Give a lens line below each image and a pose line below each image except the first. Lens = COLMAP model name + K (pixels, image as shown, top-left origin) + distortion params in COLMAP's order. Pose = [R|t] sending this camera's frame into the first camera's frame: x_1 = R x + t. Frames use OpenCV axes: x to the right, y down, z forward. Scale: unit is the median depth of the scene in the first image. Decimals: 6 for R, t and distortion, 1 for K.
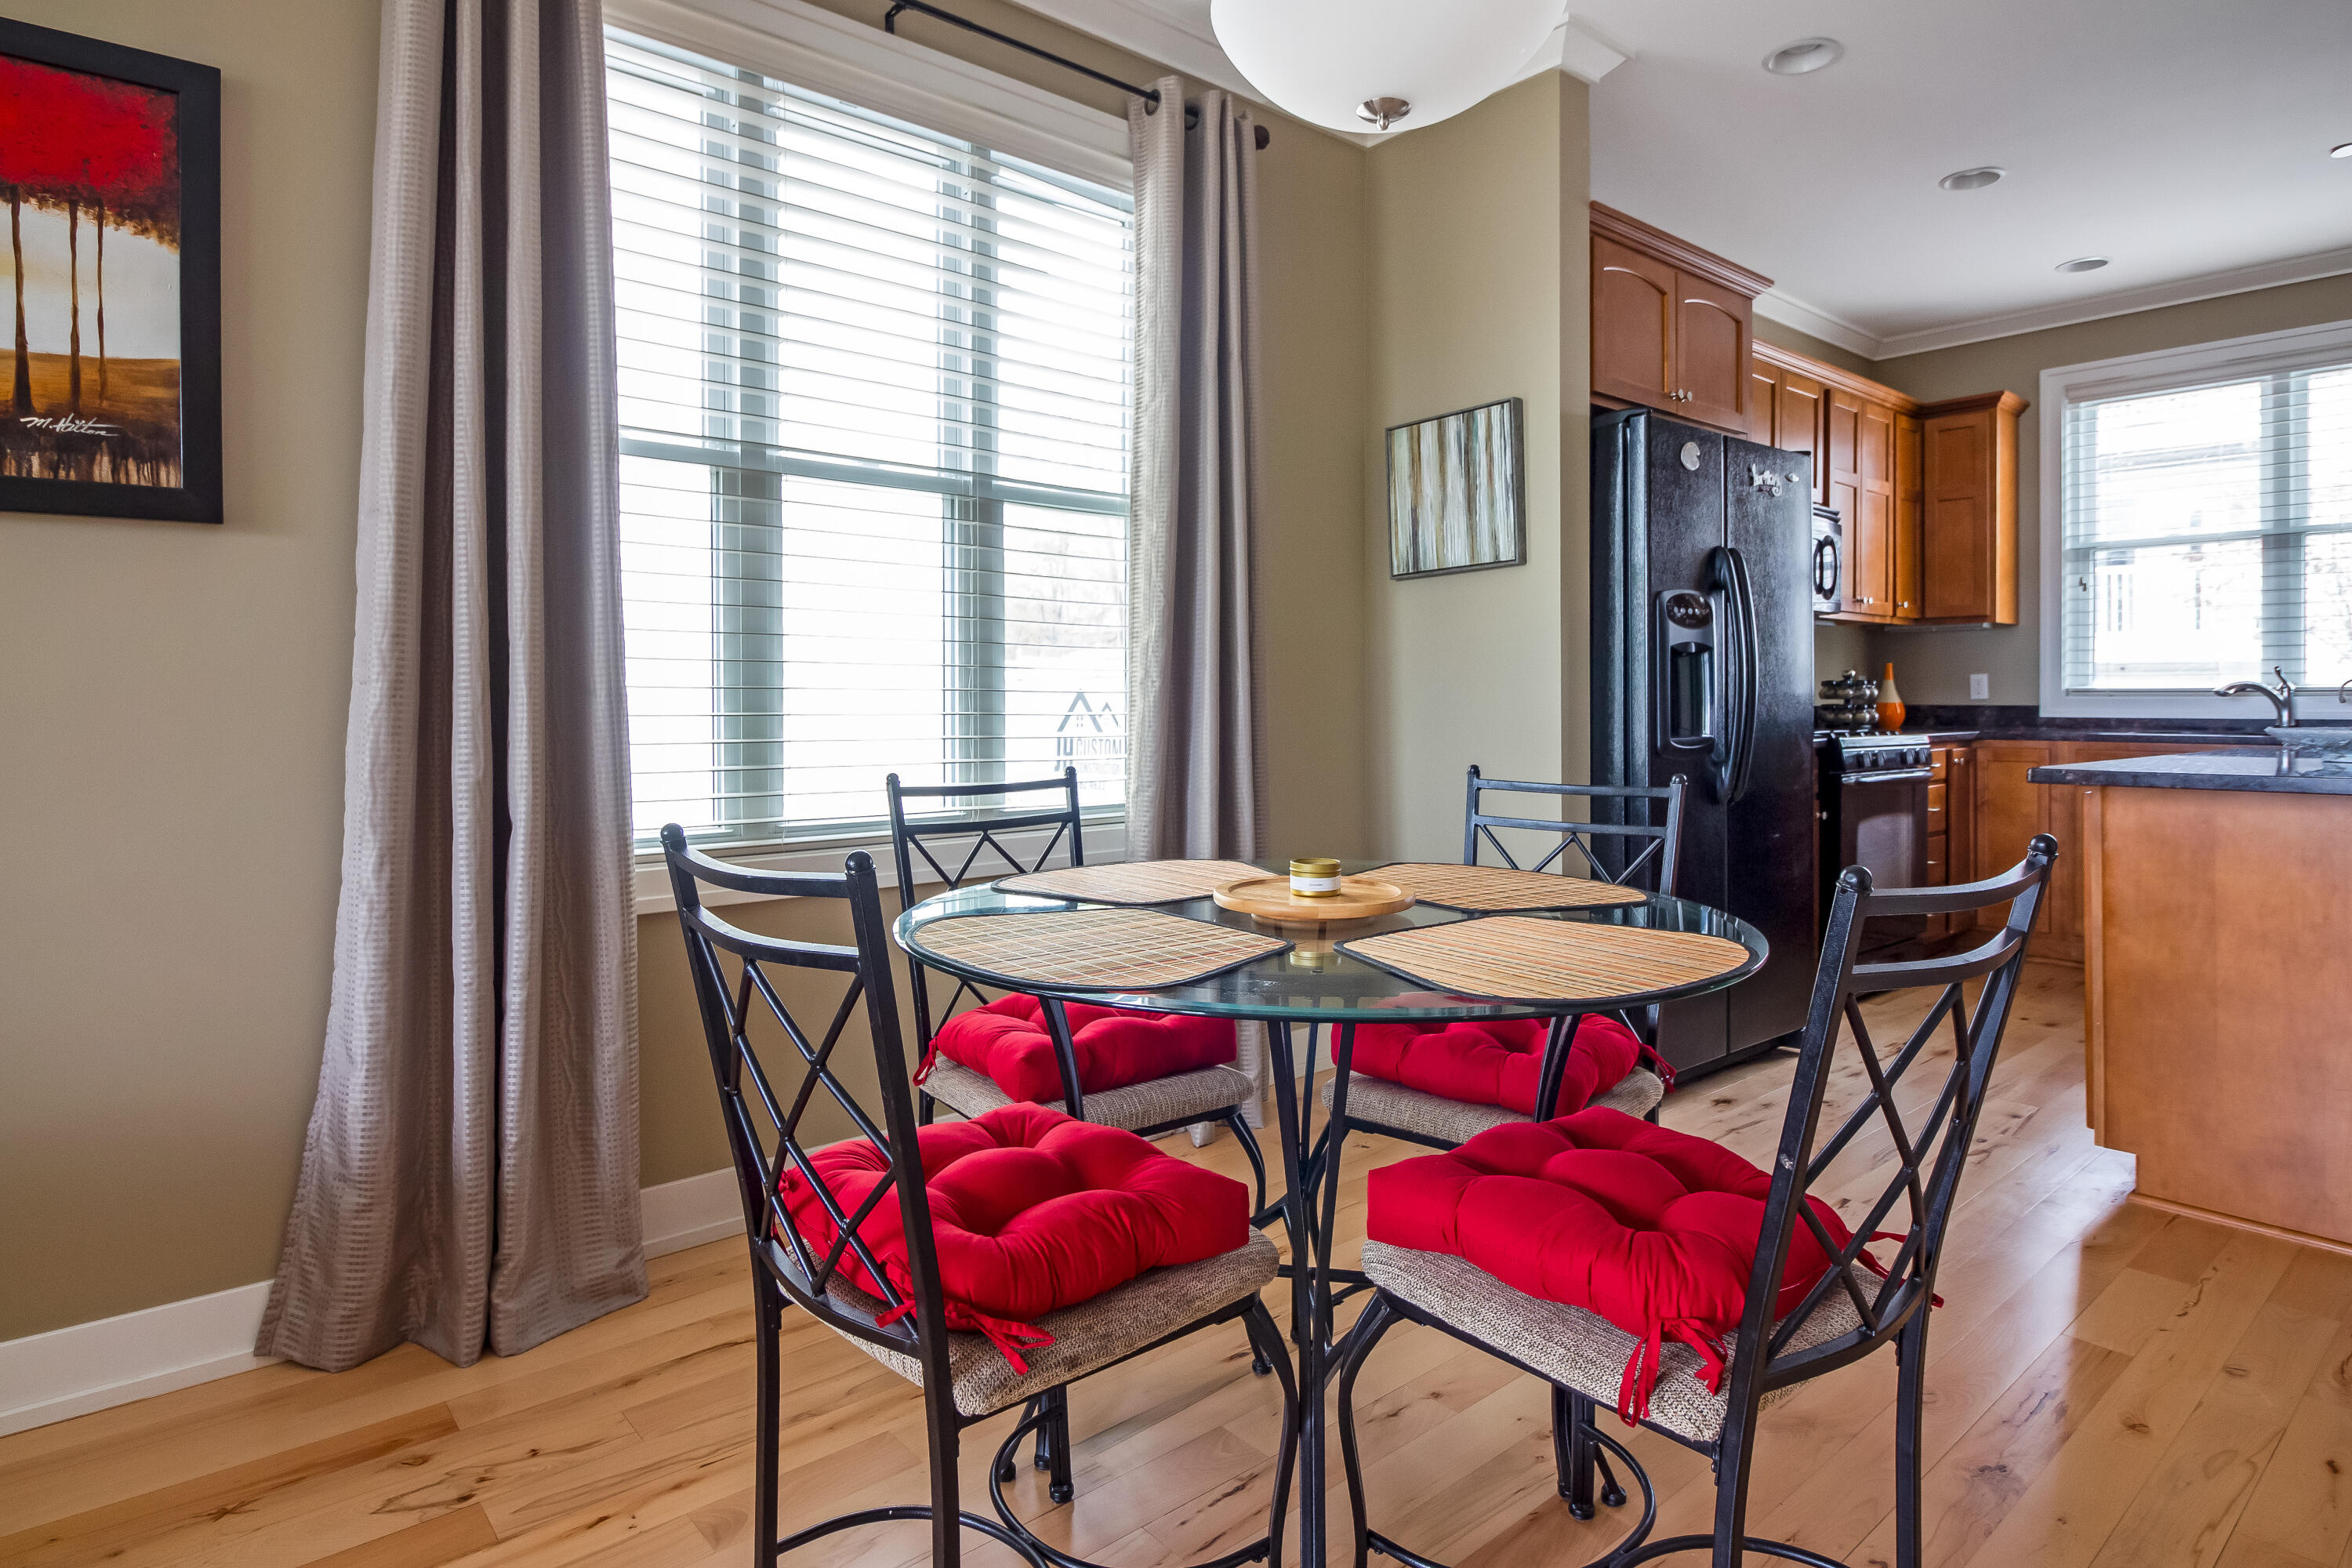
lens RADIAL K [[1282.1, 0, 1136.0], [0, 1282.1, 712.5], [0, 0, 1]] dist [-0.015120, -0.003523]
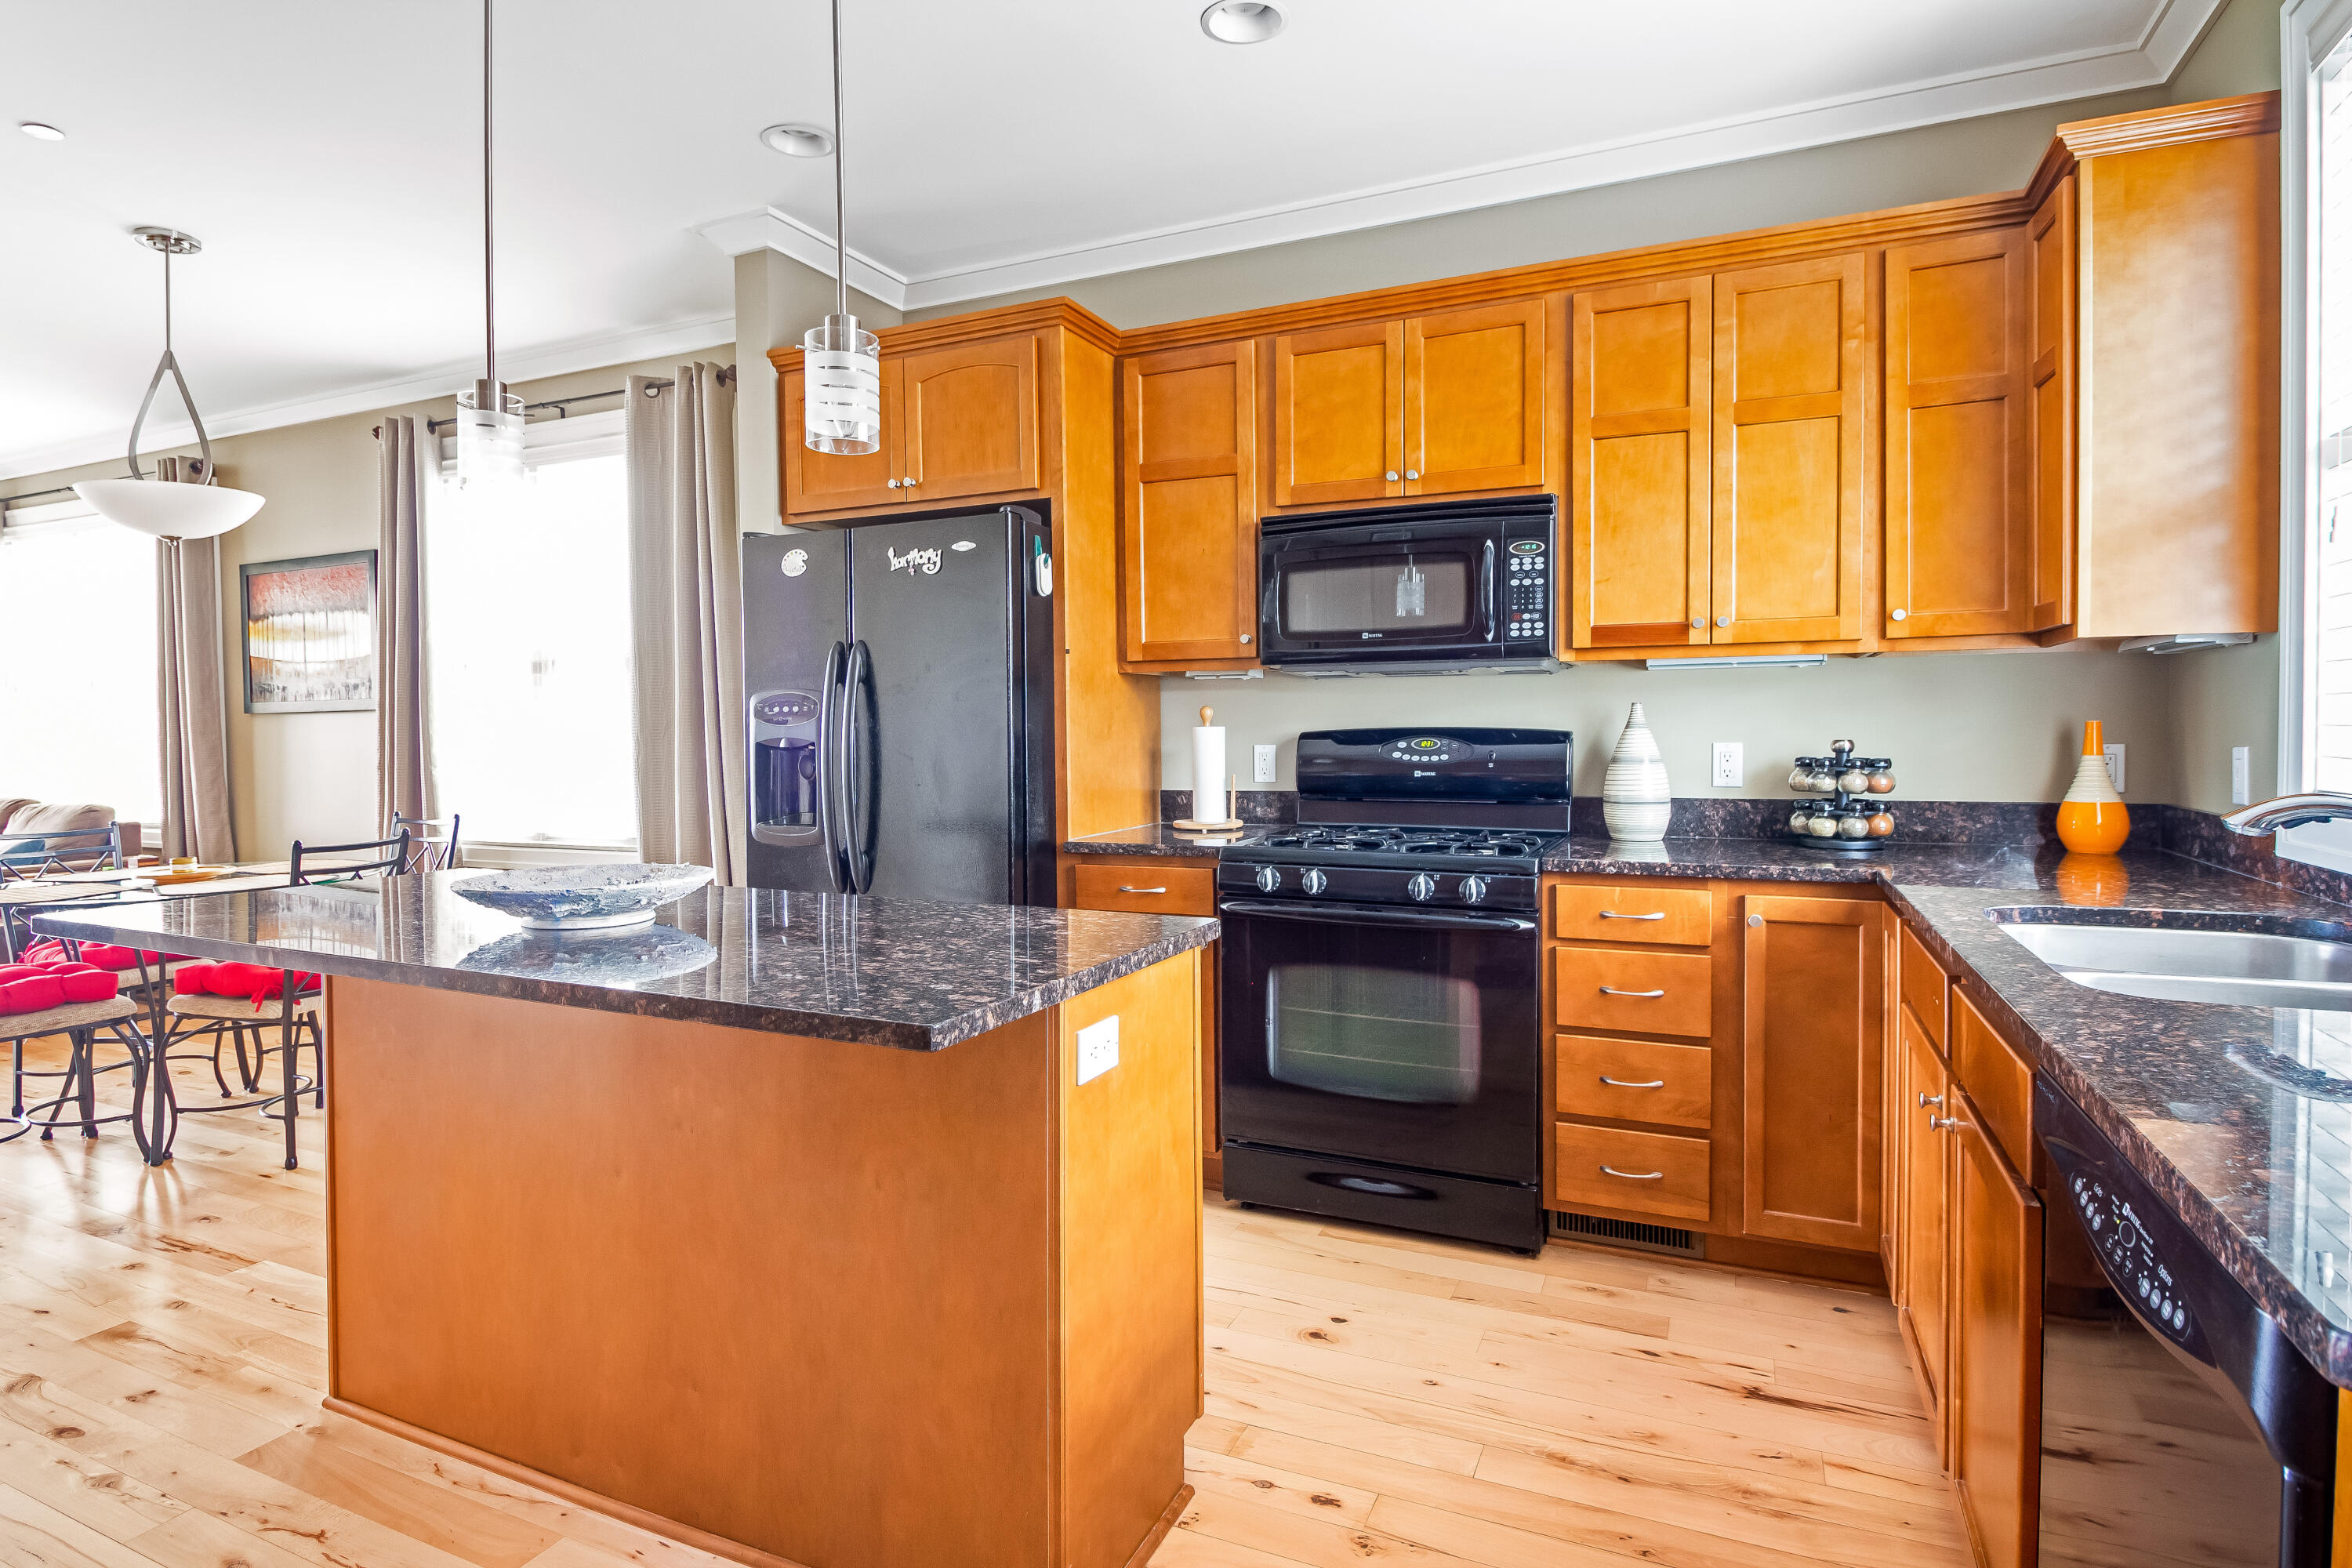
lens RADIAL K [[1246.0, 0, 1153.0], [0, 1246.0, 740.8], [0, 0, 1]] dist [0.001599, -0.000579]
pose [[0.429064, 0.007524, -0.903243, 1.402581], [0.000323, 0.999964, 0.008484, -0.056931], [0.903274, -0.003932, 0.429046, 0.766364]]
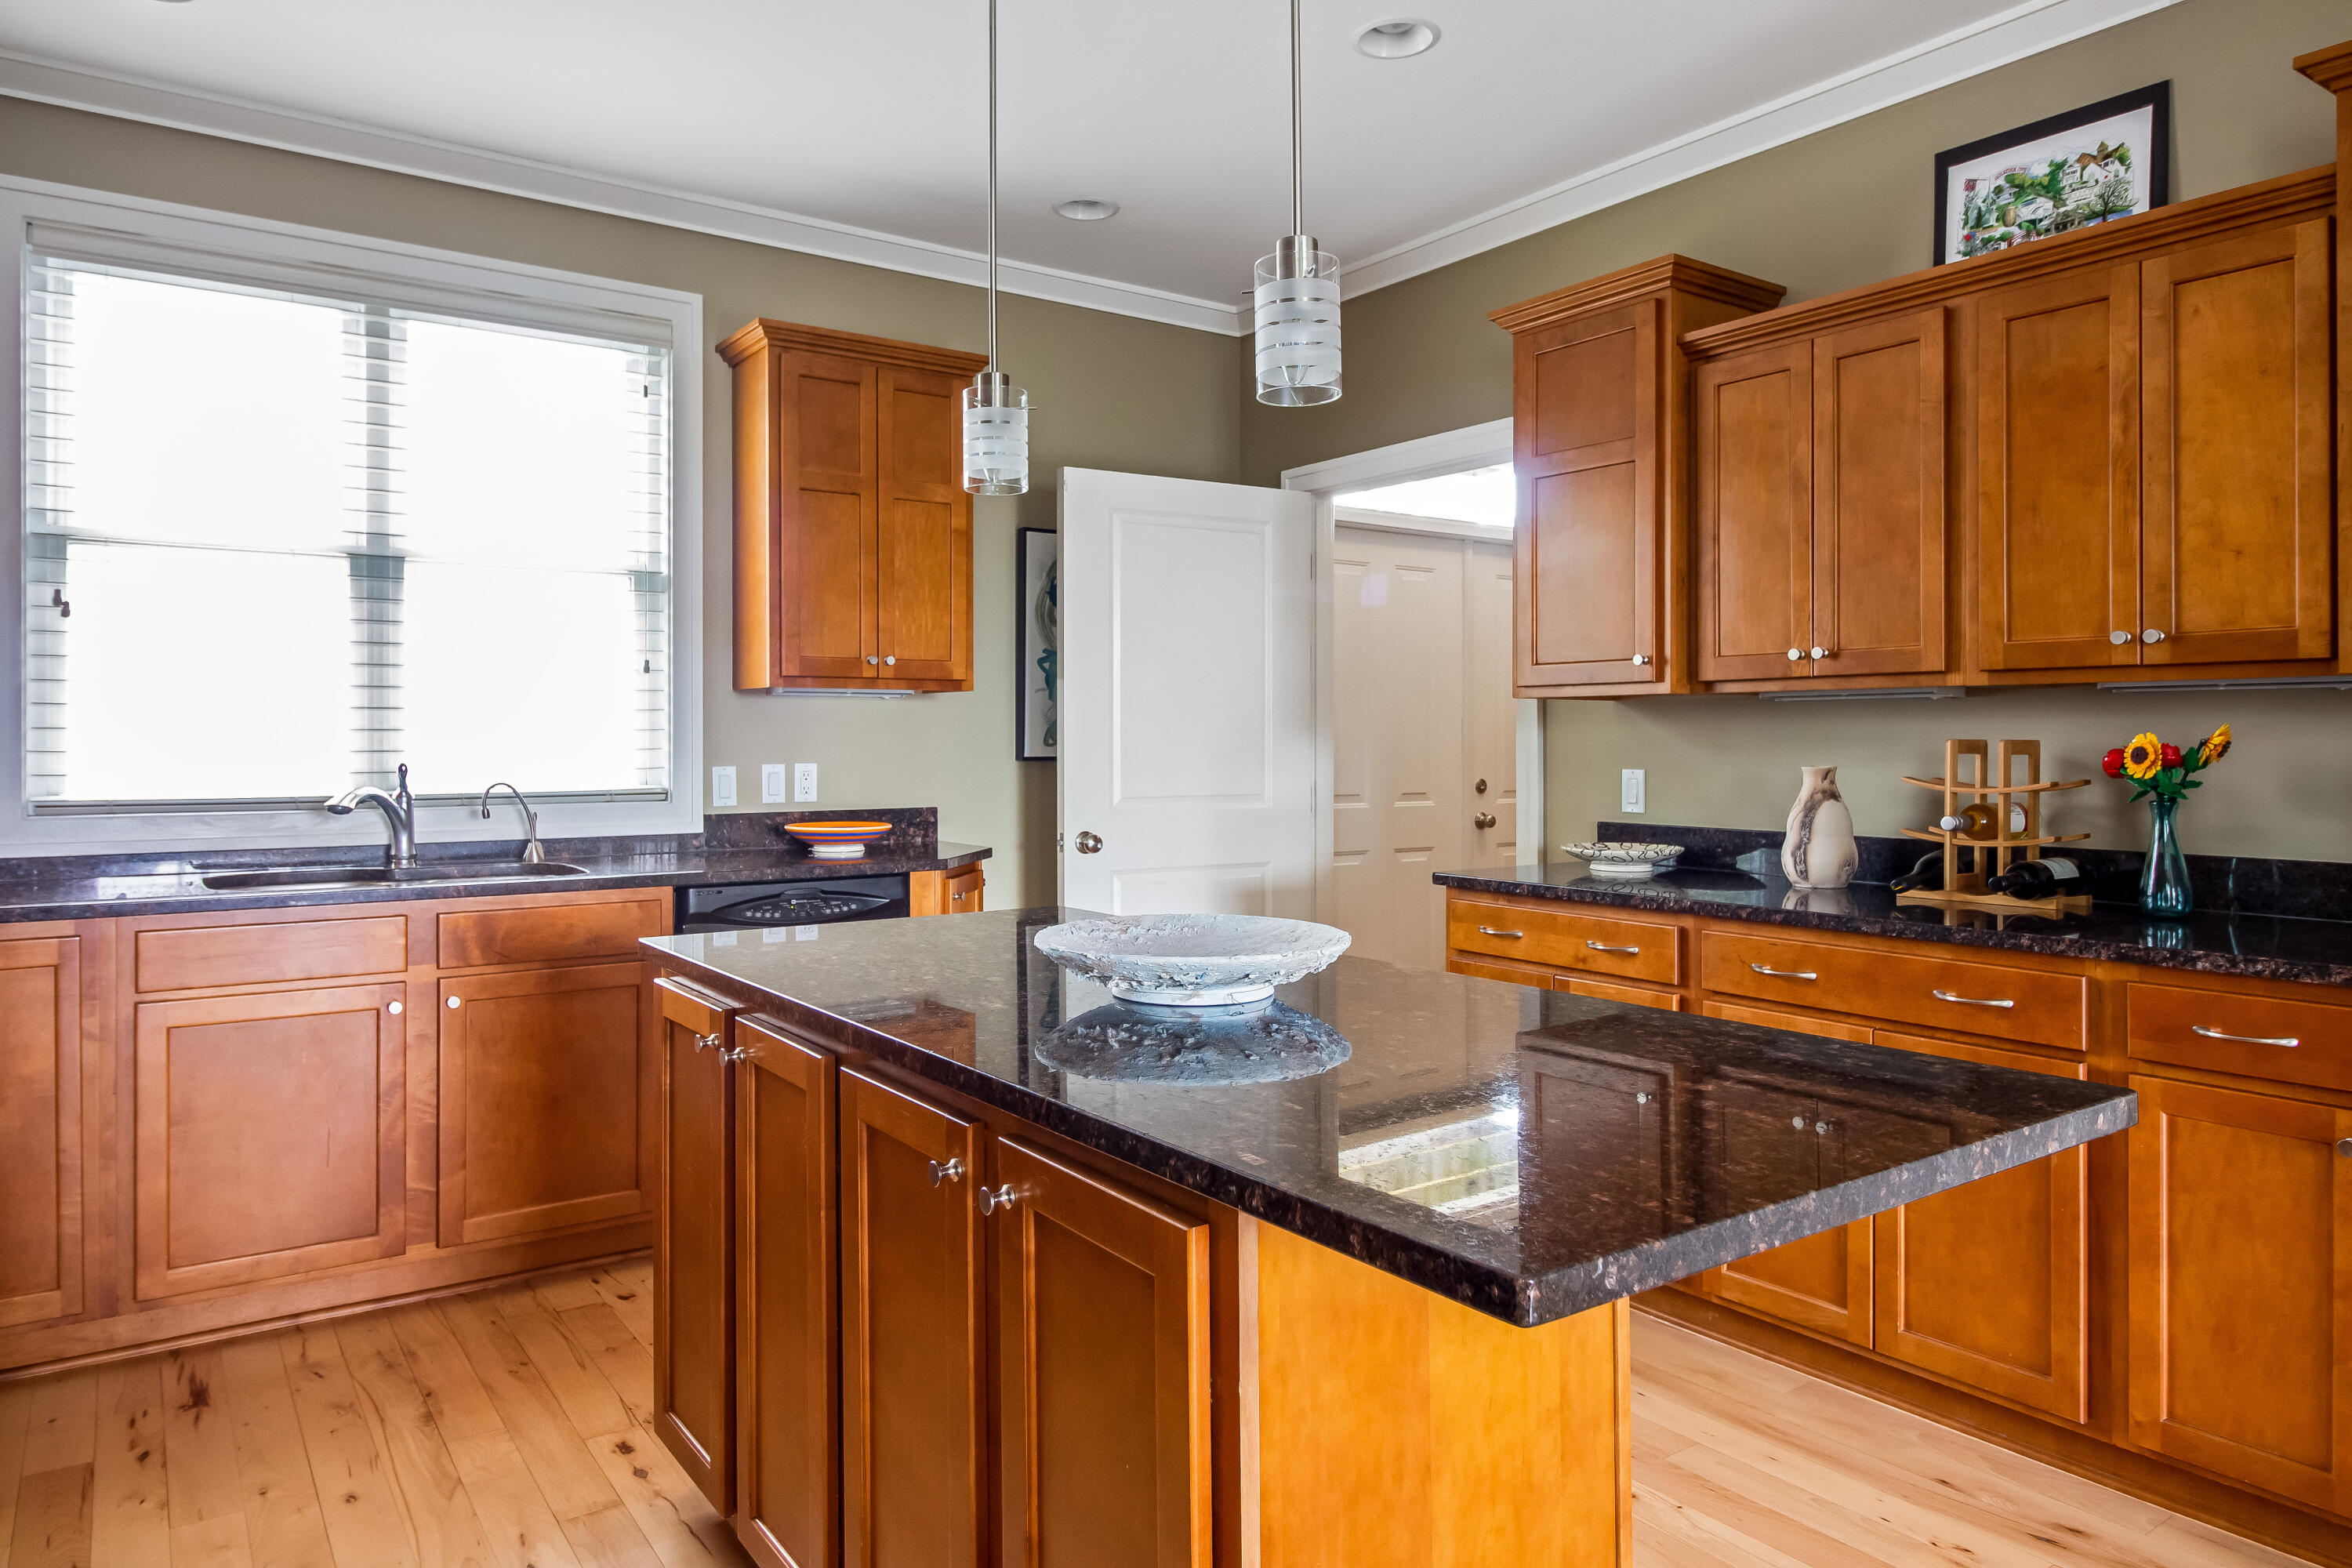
lens RADIAL K [[1473.1, 0, 1168.1], [0, 1473.1, 743.9], [0, 0, 1]] dist [0.002933, 0.000360]
pose [[0.076820, 0.000074, 0.997045, 0.257610], [0.011990, 0.999928, -0.000998, -0.054810], [-0.996973, 0.012031, 0.076813, 0.748006]]
